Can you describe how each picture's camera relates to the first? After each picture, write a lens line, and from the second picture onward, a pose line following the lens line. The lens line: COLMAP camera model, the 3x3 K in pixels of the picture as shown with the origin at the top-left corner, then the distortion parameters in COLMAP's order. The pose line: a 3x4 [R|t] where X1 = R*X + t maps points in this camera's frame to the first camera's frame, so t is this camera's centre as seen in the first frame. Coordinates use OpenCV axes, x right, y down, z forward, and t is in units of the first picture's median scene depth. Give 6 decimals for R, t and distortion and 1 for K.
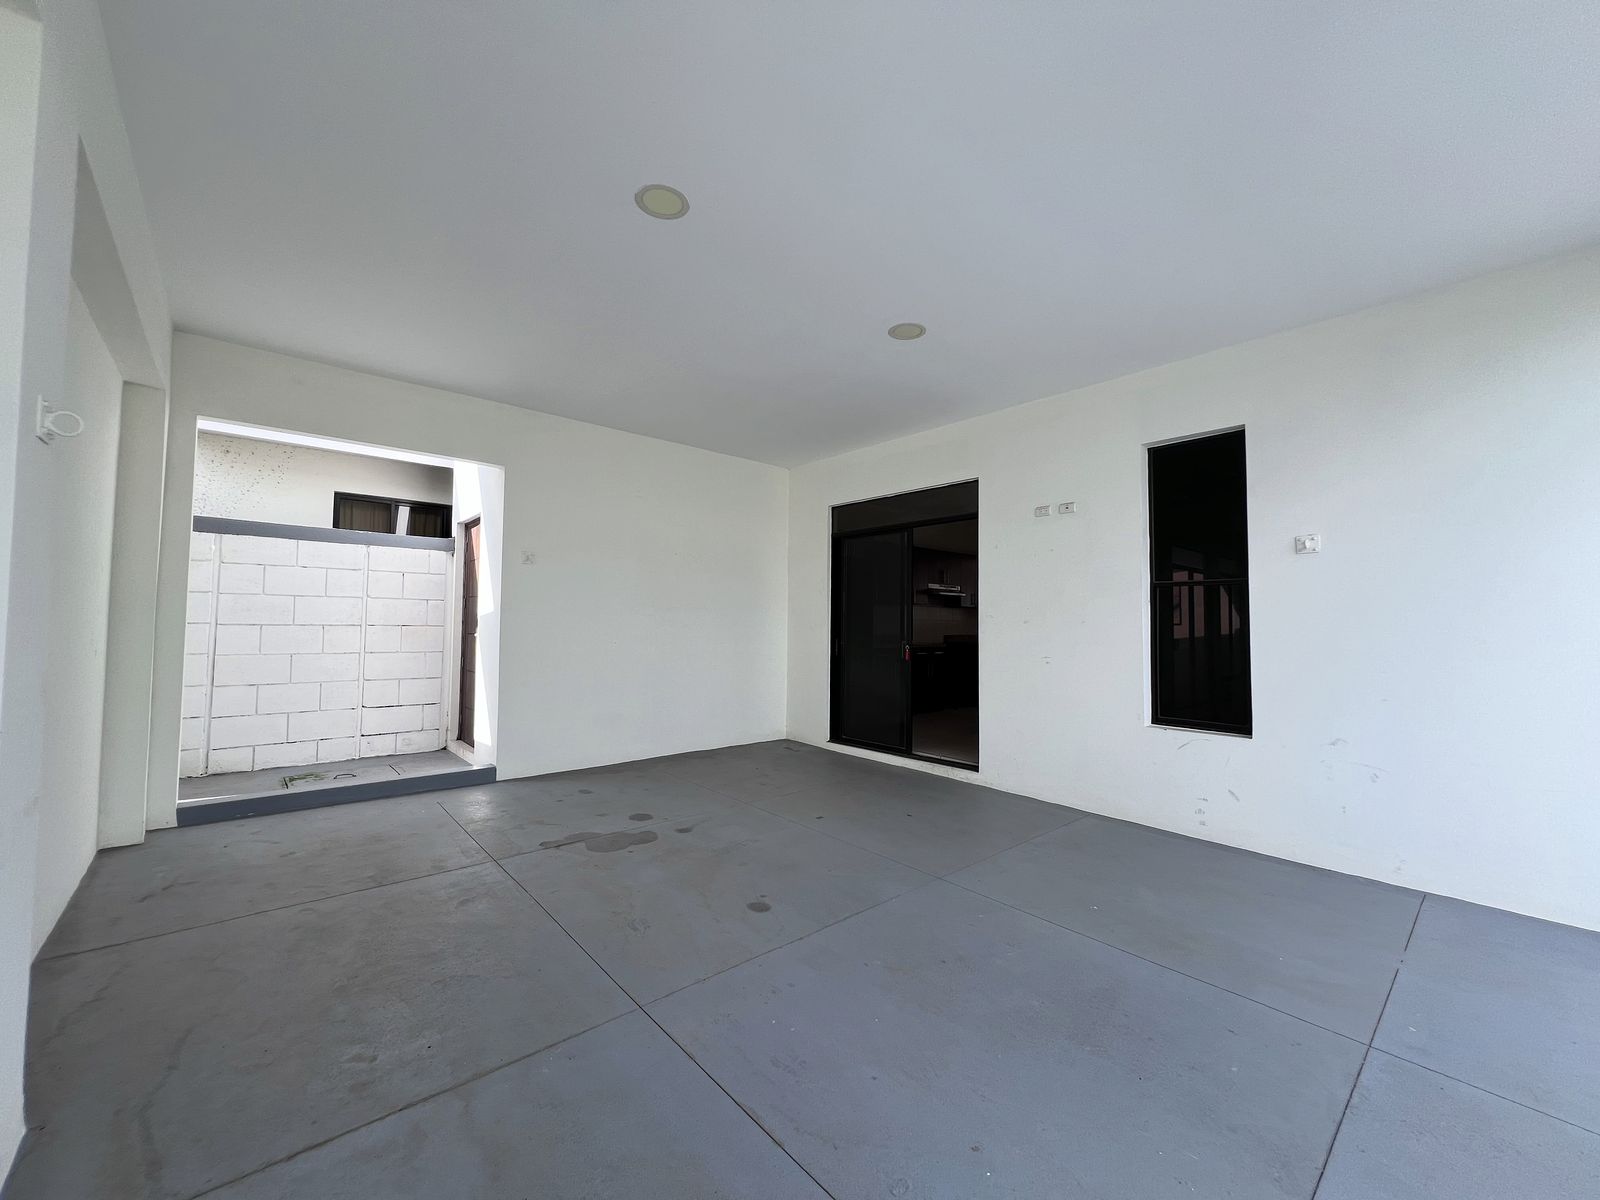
lens RADIAL K [[640.1, 0, 796.4], [0, 640.1, 600.2], [0, 0, 1]] dist [-0.000189, 0.000499]
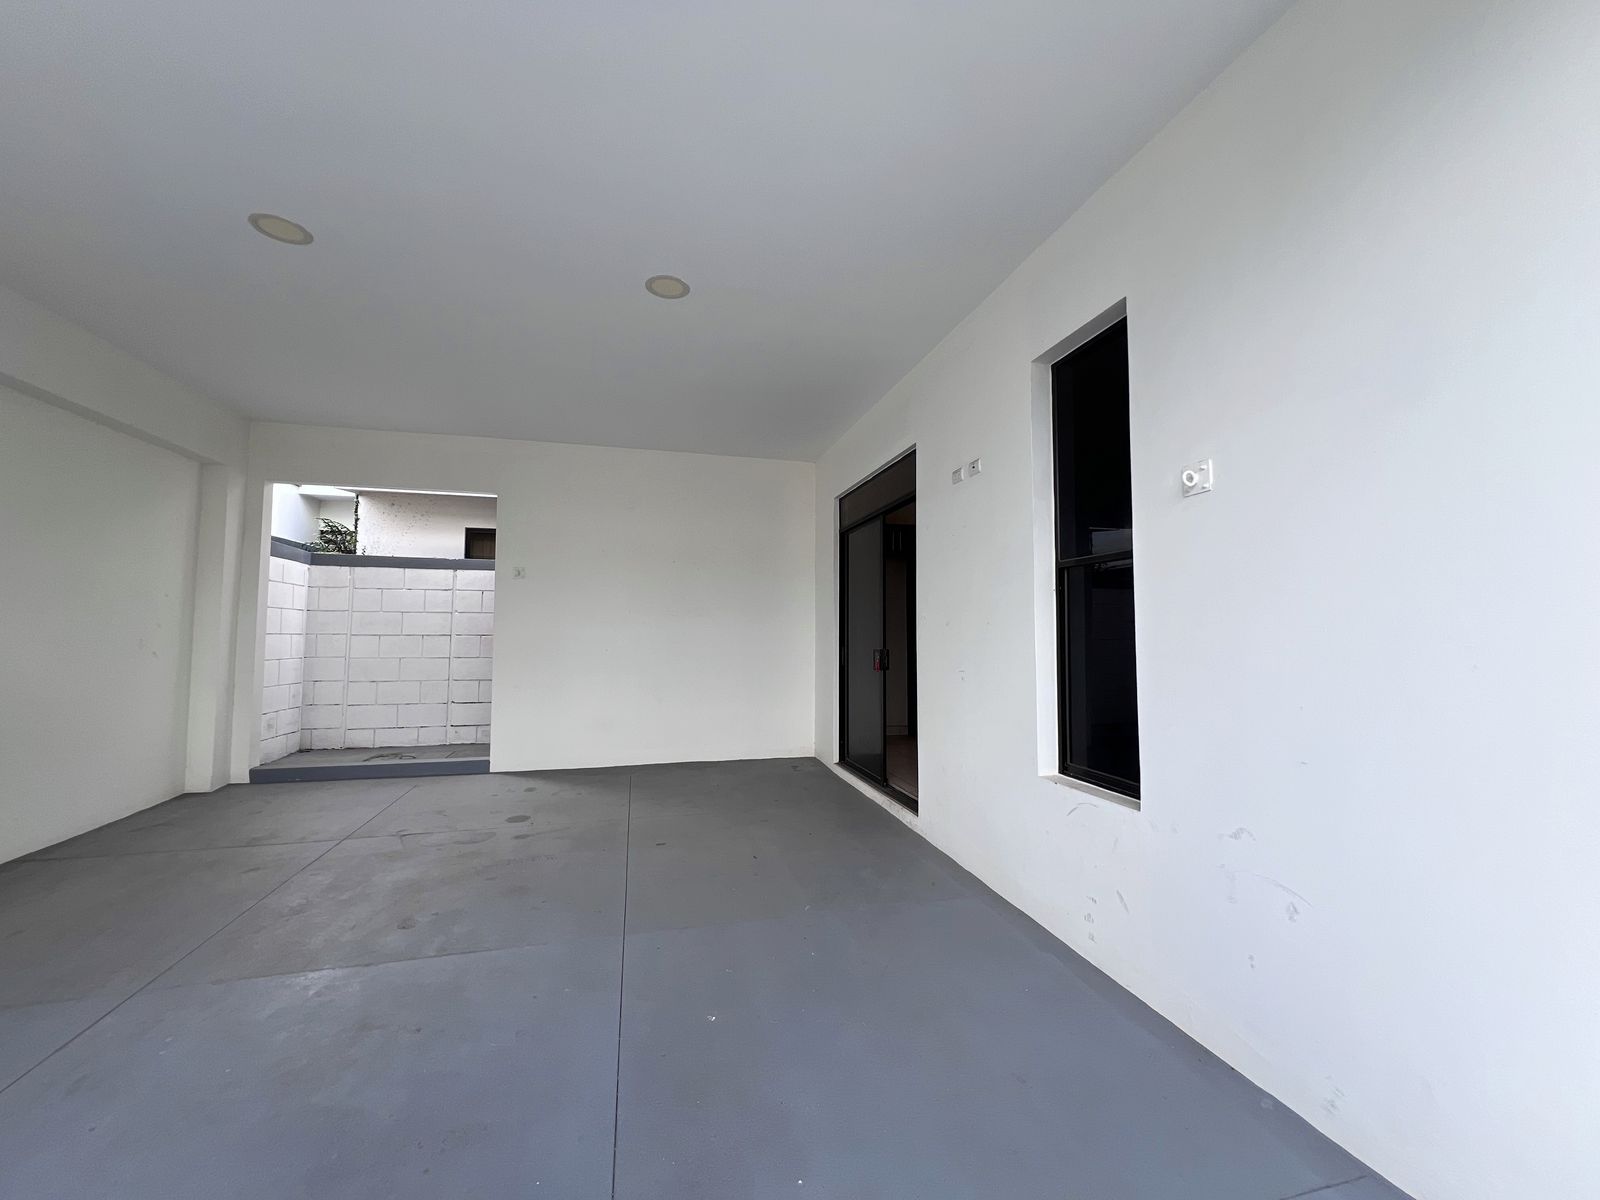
lens RADIAL K [[640.1, 0, 799.2], [0, 640.1, 598.7], [0, 0, 1]] dist [-0.000189, 0.000499]
pose [[0.890147, -0.033208, -0.454462, 0.528544], [0.024896, 0.999396, -0.024264, 0.017617], [0.454993, 0.010284, 0.890436, 0.236739]]
